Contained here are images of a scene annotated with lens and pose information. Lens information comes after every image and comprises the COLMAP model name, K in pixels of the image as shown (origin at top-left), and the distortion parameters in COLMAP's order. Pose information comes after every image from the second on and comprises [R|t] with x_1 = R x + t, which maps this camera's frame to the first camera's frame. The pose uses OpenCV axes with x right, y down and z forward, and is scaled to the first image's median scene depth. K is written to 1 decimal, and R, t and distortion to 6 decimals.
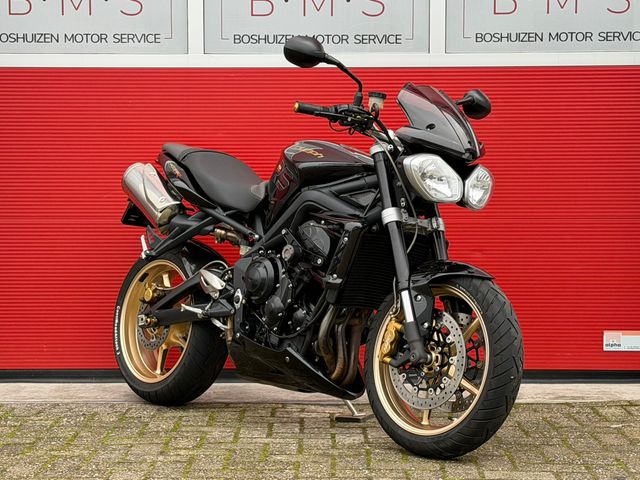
lens RADIAL K [[1484.8, 0, 314.8], [0, 1484.8, 243.5], [0, 0, 1]] dist [0.147439, 0.000000]
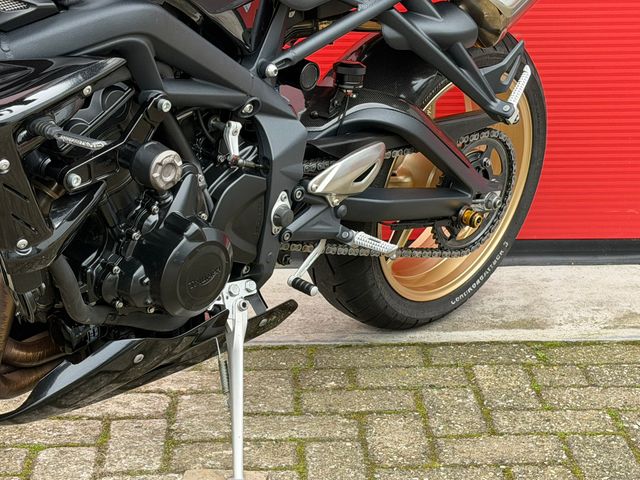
lens RADIAL K [[1484.8, 0, 321.5], [0, 1484.8, 248.7], [0, 0, 1]] dist [0.147439, 0.000000]
pose [[0.998779, -0.013025, 0.047664, 0.040513], [0.000563, 0.967570, 0.252604, -0.060031], [-0.049408, -0.252269, 0.966395, 0.596467]]
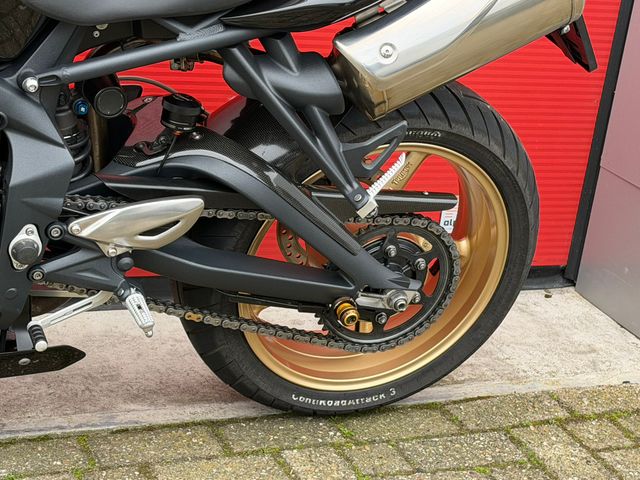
lens RADIAL K [[1484.8, 0, 325.4], [0, 1484.8, 244.1], [0, 0, 1]] dist [0.147439, 0.000000]
pose [[0.918515, 0.257513, -0.300029, 0.247192], [-0.161085, 0.936716, 0.310830, -0.092864], [0.361085, -0.237172, 0.901869, 0.717077]]
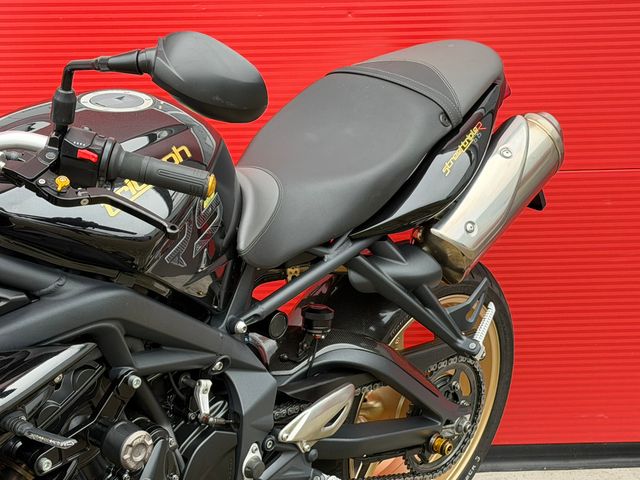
lens RADIAL K [[1484.8, 0, 324.1], [0, 1484.8, 245.9], [0, 0, 1]] dist [0.147439, 0.000000]
pose [[0.997387, -0.028705, 0.066297, 0.043622], [0.016466, 0.983844, 0.178268, -0.105082], [-0.070343, -0.176711, 0.981746, 0.598839]]
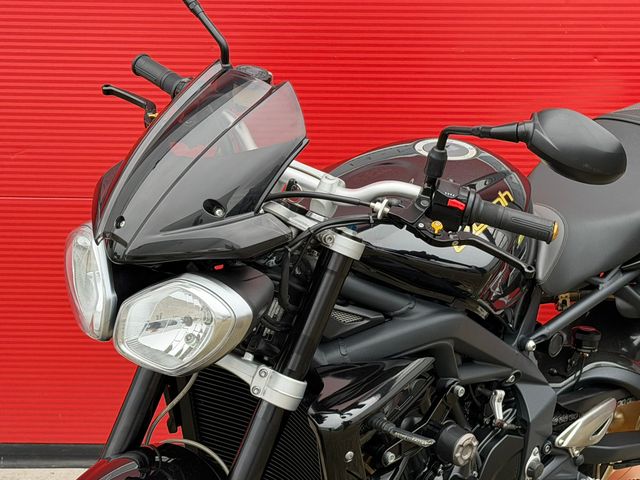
lens RADIAL K [[1484.8, 0, 315.1], [0, 1484.8, 242.6], [0, 0, 1]] dist [0.147439, 0.000000]
pose [[0.999946, 0.010411, -0.000577, -0.029689], [-0.010129, 0.983003, 0.183310, -0.131131], [0.002476, -0.183294, 0.983055, 0.533780]]
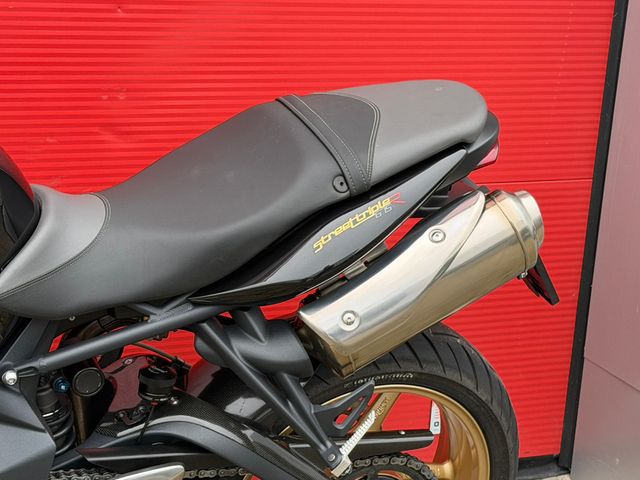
lens RADIAL K [[1484.8, 0, 317.6], [0, 1484.8, 259.1], [0, 0, 1]] dist [0.147439, 0.000000]
pose [[0.925192, 0.181324, -0.333379, 0.256755], [-0.094893, 0.961098, 0.259394, -0.143353], [0.367444, -0.208354, 0.906407, 0.718806]]
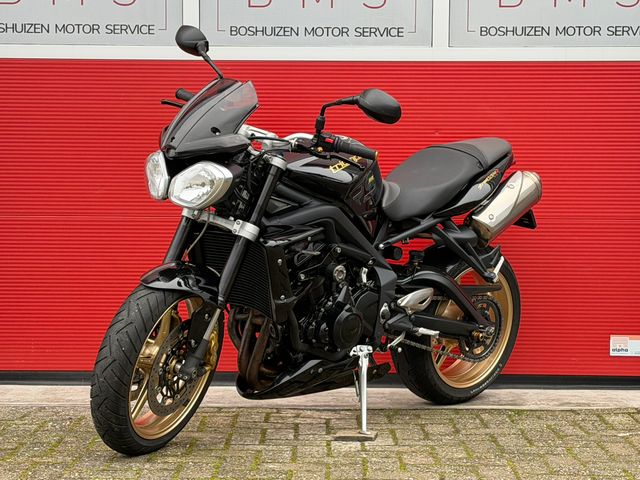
lens RADIAL K [[1484.8, 0, 324.6], [0, 1484.8, 240.6], [0, 0, 1]] dist [0.147439, 0.000000]
pose [[0.999964, 0.007442, 0.004006, 0.004877], [-0.007430, 0.999968, -0.002898, 0.001587], [-0.004027, 0.002869, 0.999988, 0.039975]]
